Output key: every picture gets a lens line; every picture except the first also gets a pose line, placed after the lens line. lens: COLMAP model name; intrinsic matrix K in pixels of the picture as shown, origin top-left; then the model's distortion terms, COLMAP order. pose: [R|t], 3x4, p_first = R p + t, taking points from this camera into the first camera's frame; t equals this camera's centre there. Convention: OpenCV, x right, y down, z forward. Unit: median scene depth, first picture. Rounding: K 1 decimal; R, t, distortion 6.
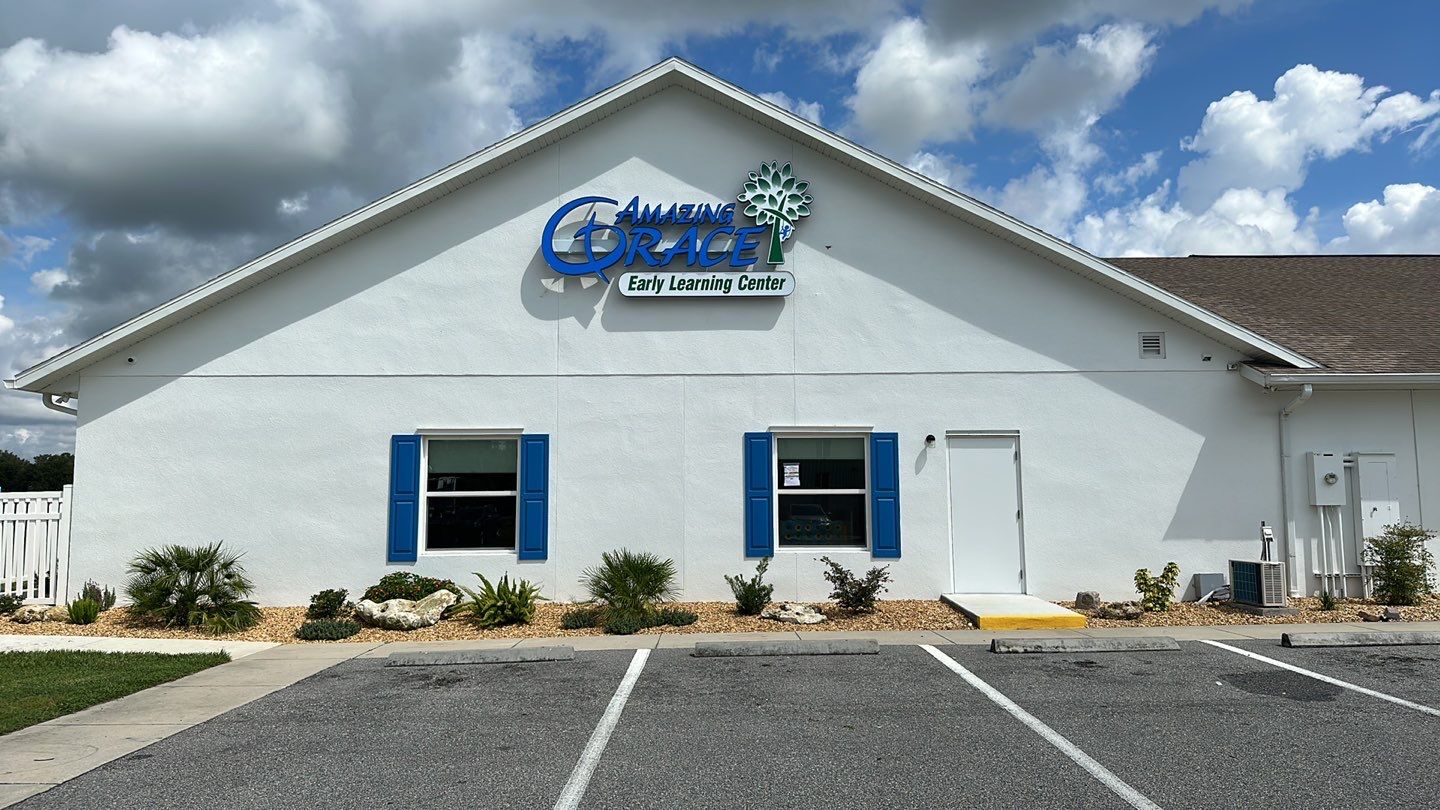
lens RADIAL K [[946.1, 0, 723.7], [0, 946.1, 405.9], [0, 0, 1]] dist [0.119339, -0.173567]
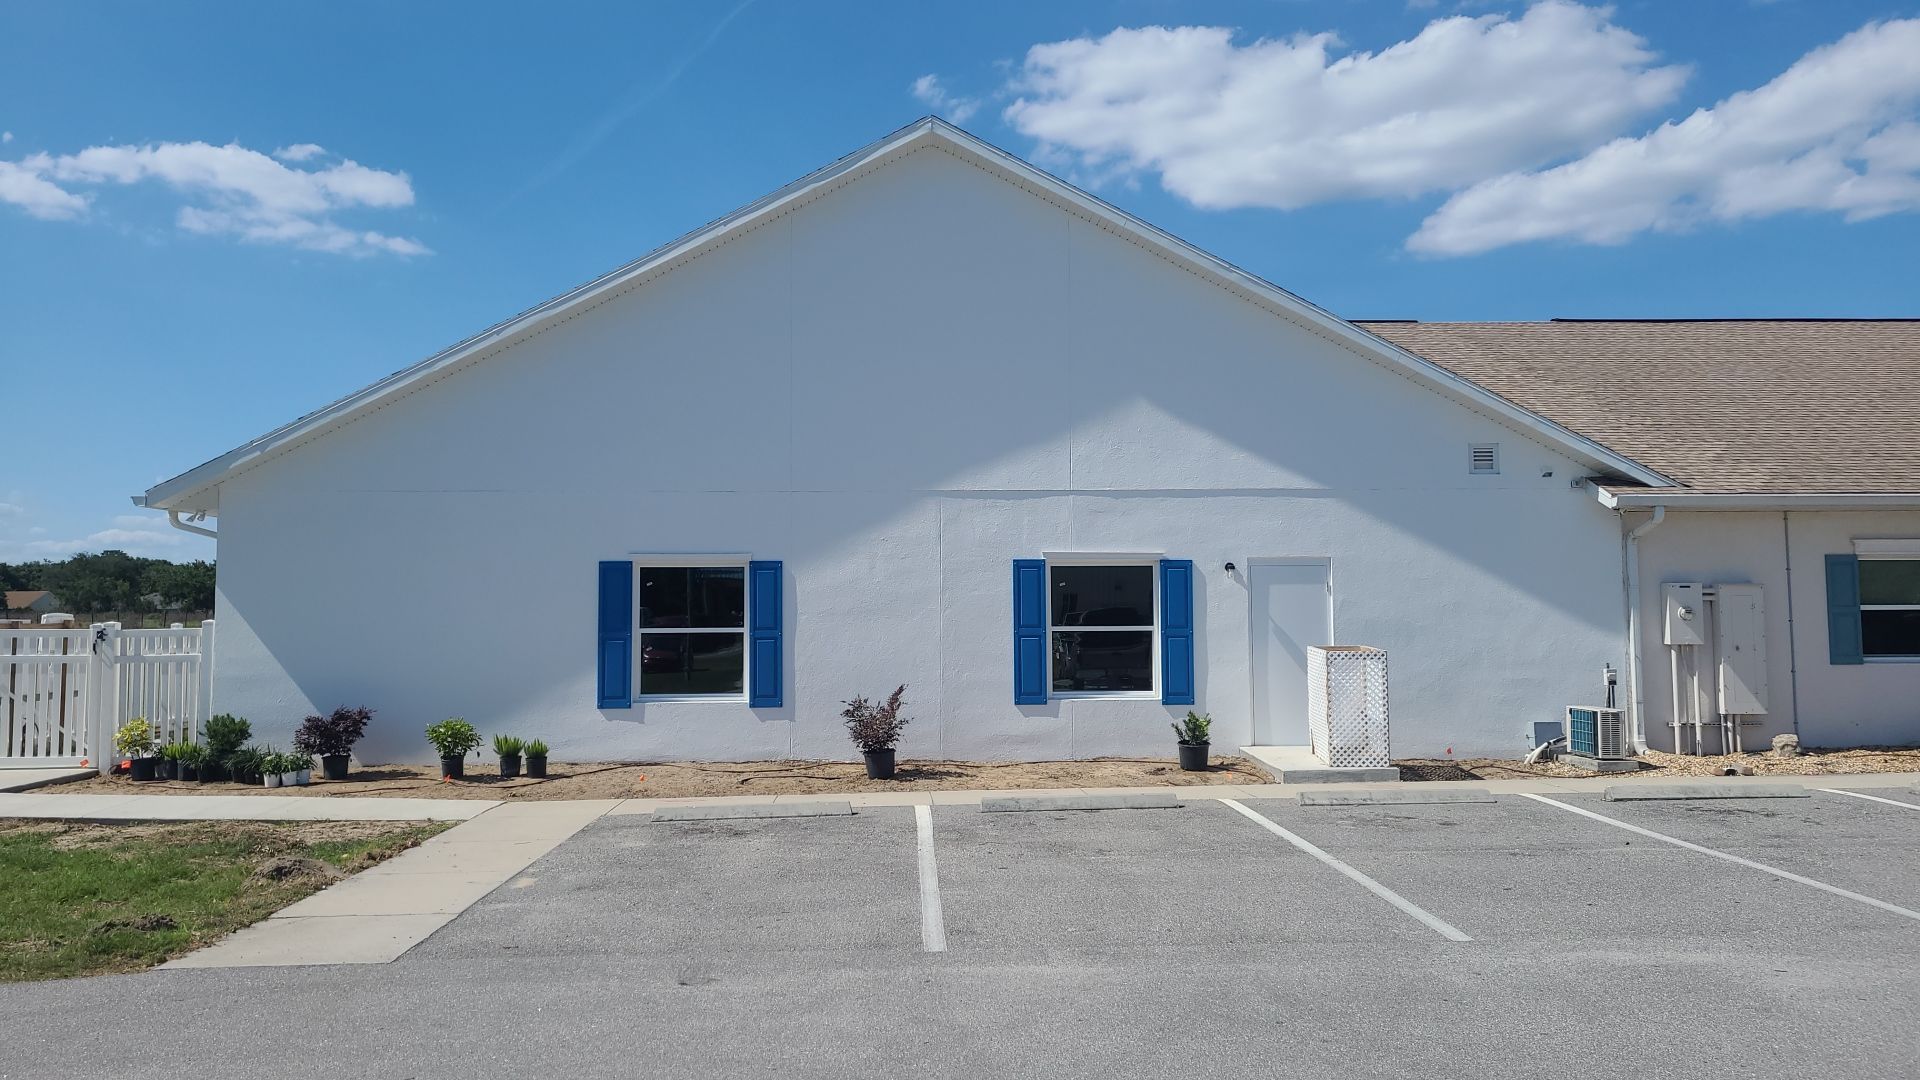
lens RADIAL K [[1430.8, 0, 948.5], [0, 1430.8, 530.1], [0, 0, 1]] dist [0.068668, -0.052163]
pose [[0.999483, 0.003067, 0.032014, -0.076918], [-0.004265, 0.999291, 0.037420, -0.045847], [-0.031877, -0.037537, 0.998787, -0.278019]]
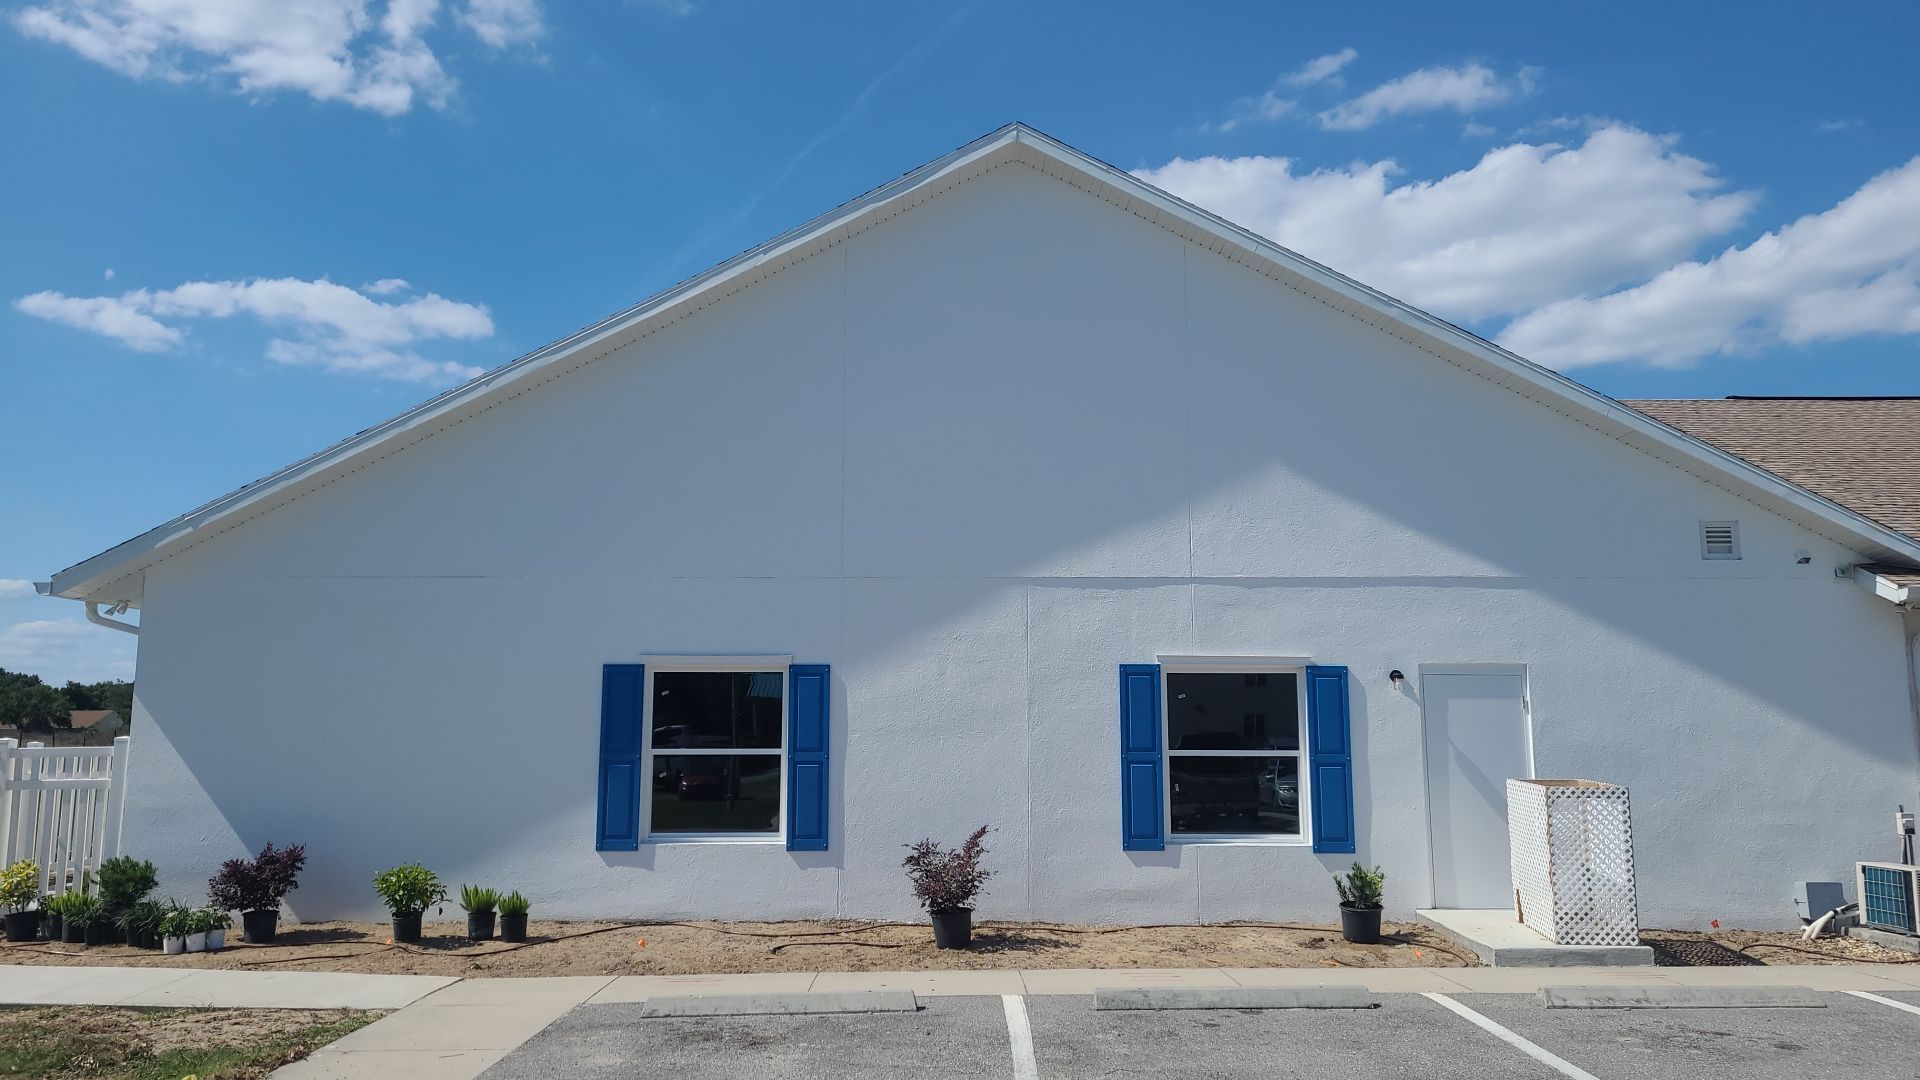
lens RADIAL K [[1419.8, 0, 951.9], [0, 1419.8, 532.9], [0, 0, 1]] dist [0.074414, -0.064260]
pose [[0.999943, 0.006200, -0.008699, -0.088834], [-0.006603, 0.998870, -0.047066, -0.016849], [0.008397, 0.047121, 0.998854, -0.017855]]
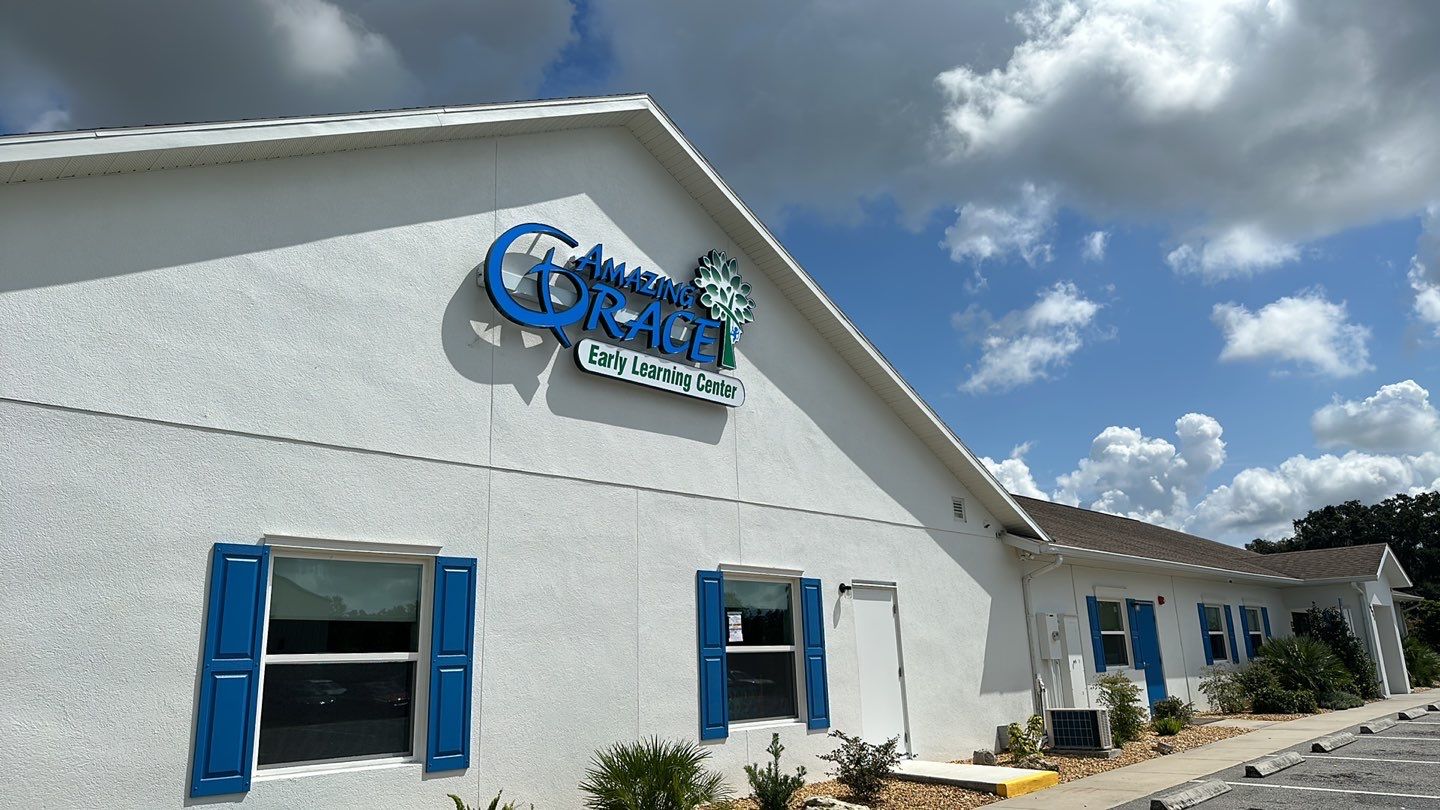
lens RADIAL K [[946.2, 0, 720.6], [0, 946.2, 408.9], [0, 0, 1]] dist [0.159030, -0.292302]
pose [[0.700189, 0.168489, 0.693792, -0.526190], [-0.039648, 0.979432, -0.197843, 0.051830], [-0.712856, 0.111020, 0.692468, 0.431058]]
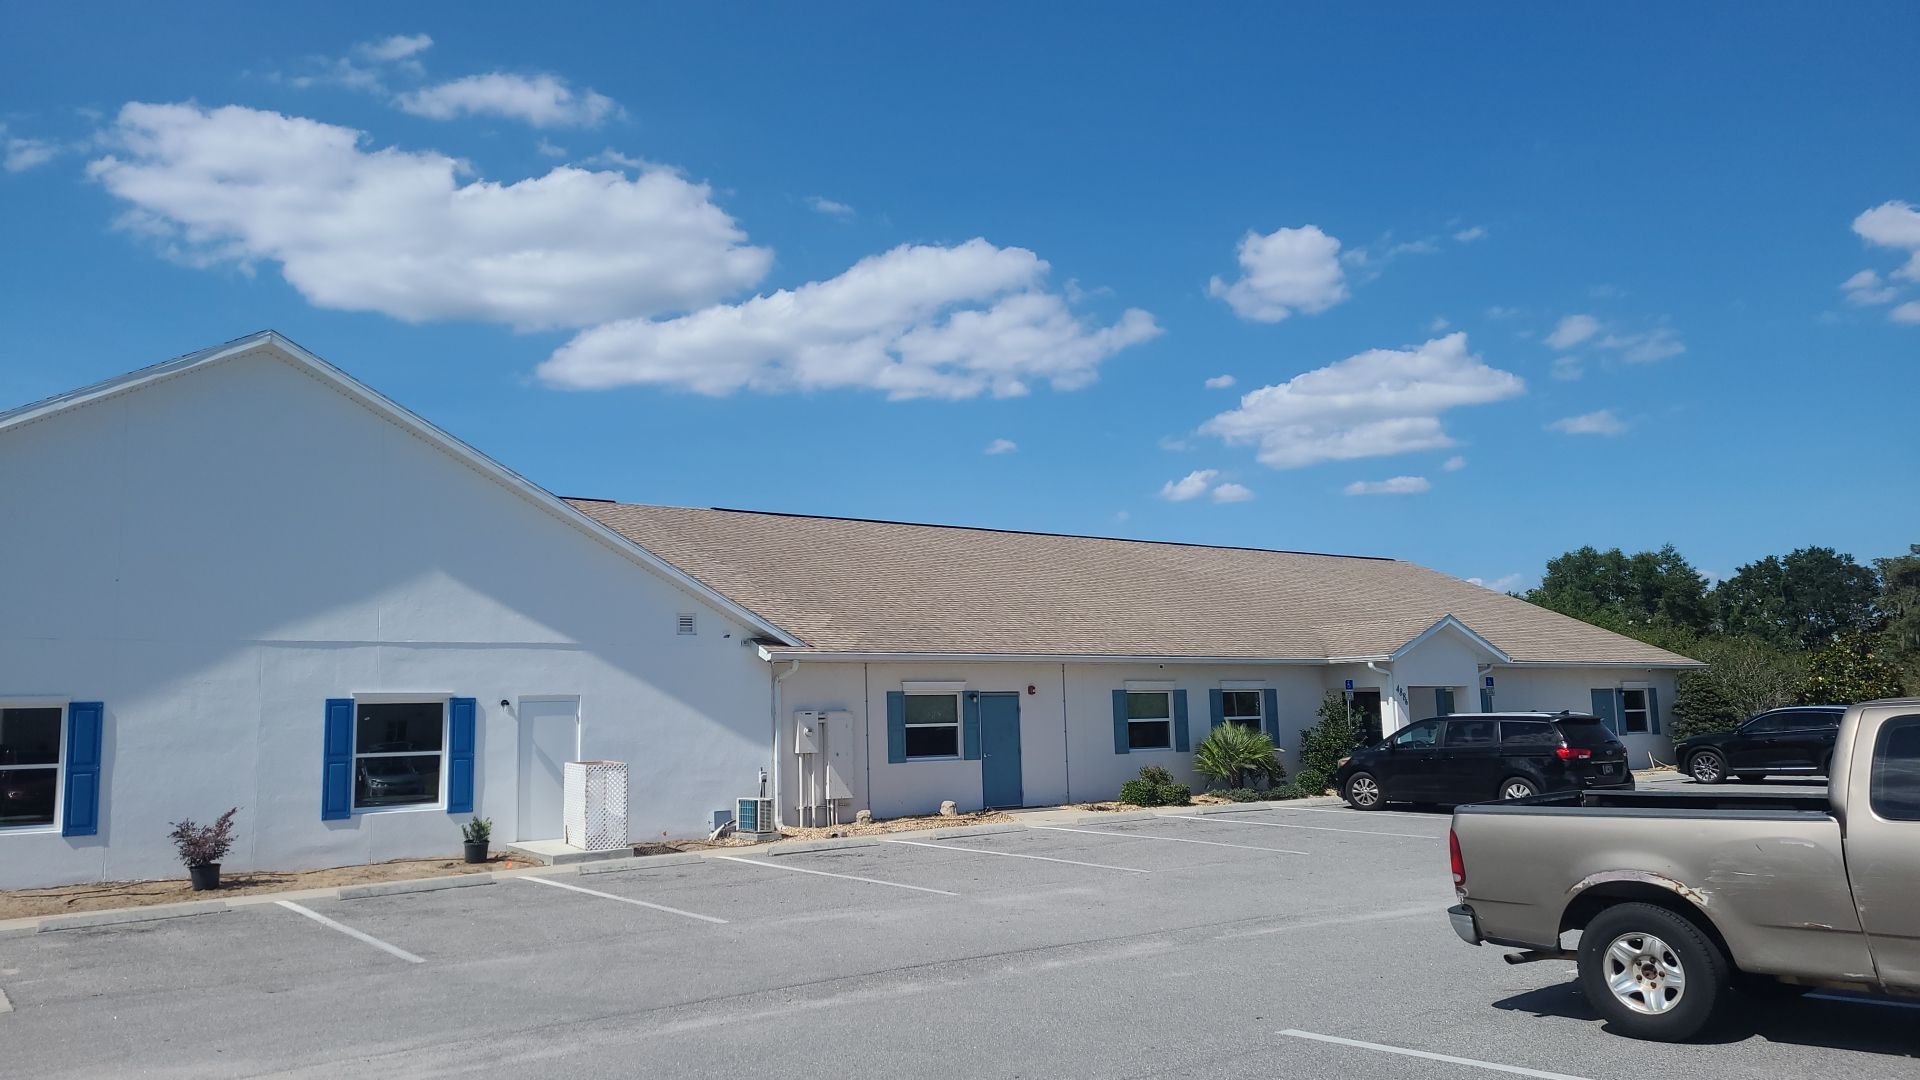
lens RADIAL K [[1454.8, 0, 936.7], [0, 1454.8, 537.2], [0, 0, 1]] dist [0.064003, -0.031333]
pose [[0.813389, 0.061833, 0.578425, -0.370815], [-0.038261, 0.997868, -0.052868, -0.087399], [-0.580461, 0.020871, 0.814021, -0.682099]]
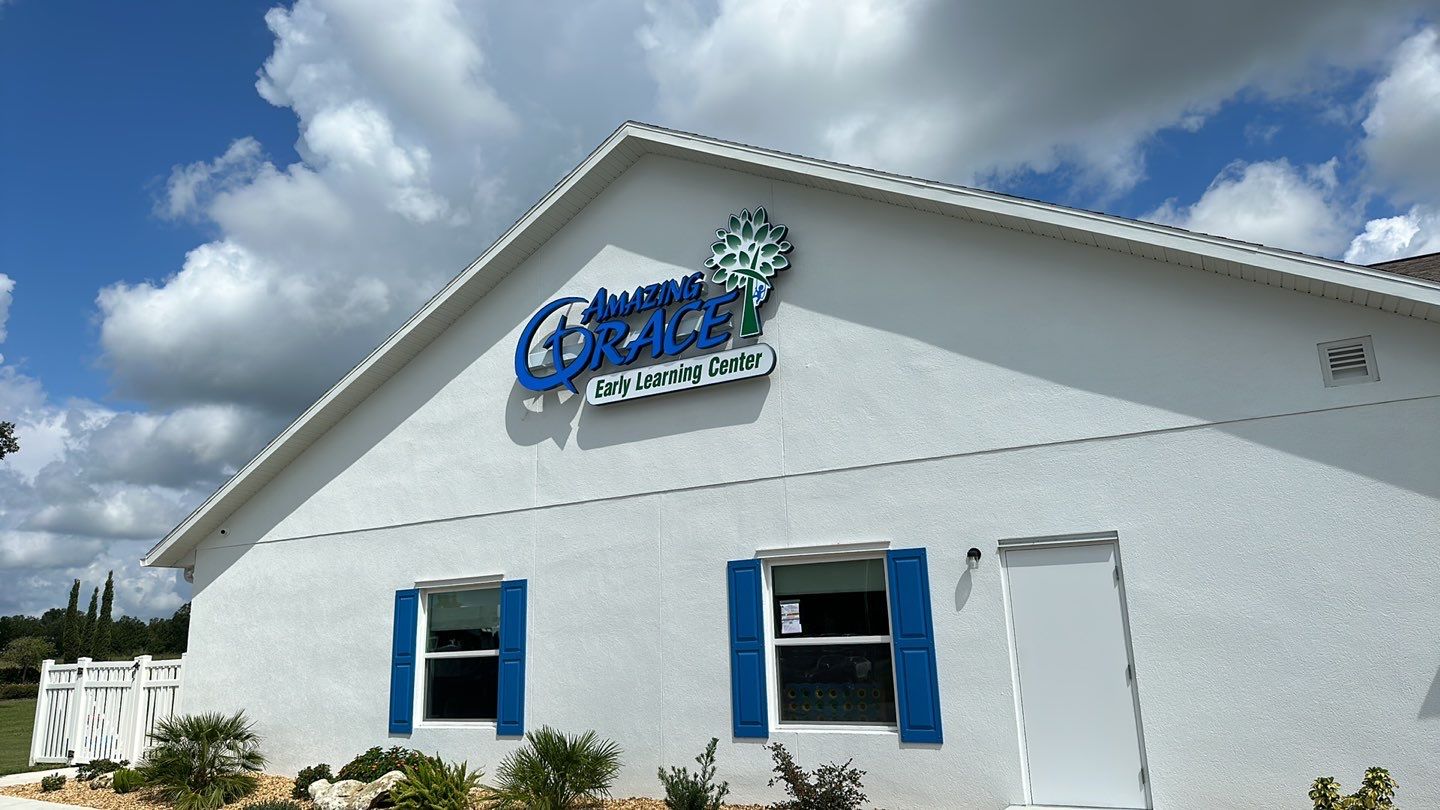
lens RADIAL K [[946.1, 0, 723.7], [0, 946.1, 405.9], [0, 0, 1]] dist [0.119339, -0.173567]
pose [[0.863778, -0.142588, -0.483276, 0.399362], [0.074790, 0.984782, -0.156880, 0.024267], [0.498290, 0.099365, 0.861297, 0.337860]]
